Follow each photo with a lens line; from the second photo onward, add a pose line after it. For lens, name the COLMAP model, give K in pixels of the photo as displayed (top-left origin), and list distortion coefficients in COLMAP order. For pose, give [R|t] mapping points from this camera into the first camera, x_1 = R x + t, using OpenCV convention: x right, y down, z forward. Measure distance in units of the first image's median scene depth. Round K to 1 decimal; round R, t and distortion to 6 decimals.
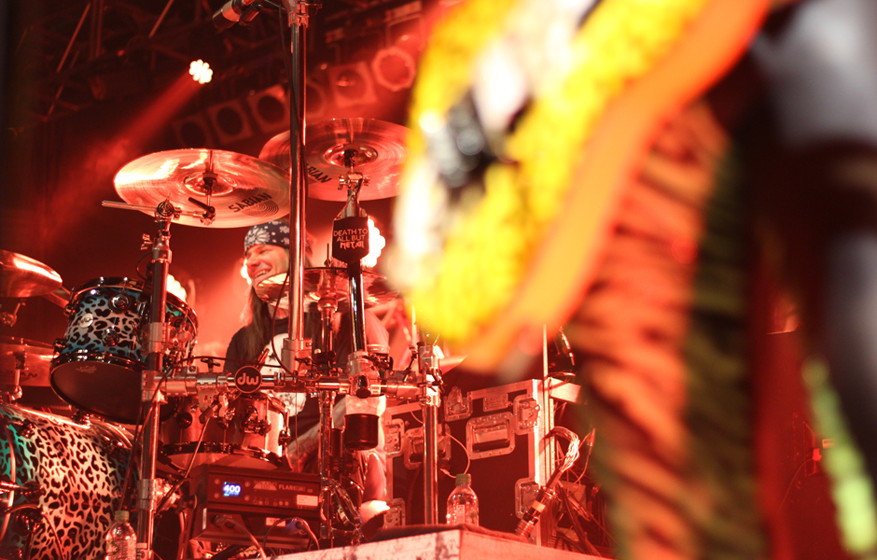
lens RADIAL K [[1800.3, 0, 438.5], [0, 1800.3, 280.0], [0, 0, 1]] dist [-0.033892, -0.012882]
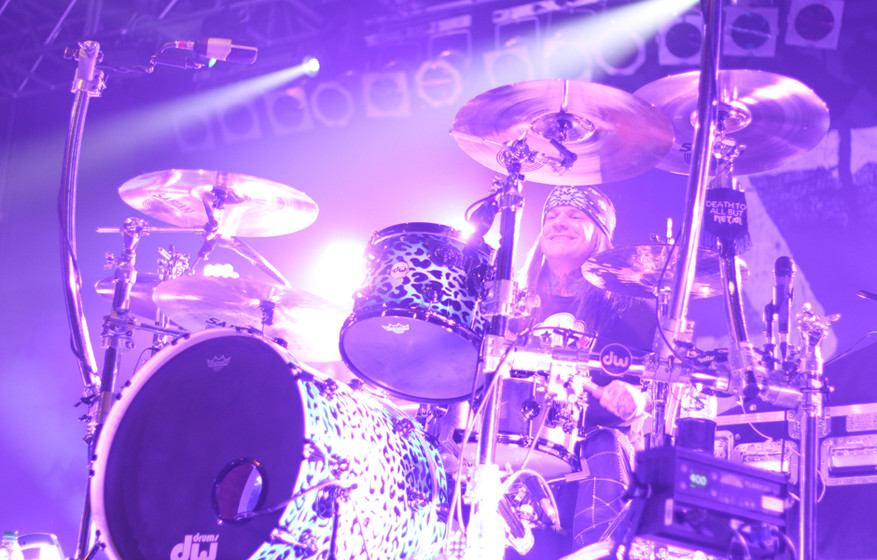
lens RADIAL K [[1800.3, 0, 438.5], [0, 1800.3, 280.0], [0, 0, 1]] dist [-0.033892, -0.012882]
pose [[0.984151, 0.122885, 0.127850, -0.286253], [-0.117300, 0.991819, -0.050362, 0.067452], [-0.132993, 0.034567, 0.990514, 0.171804]]
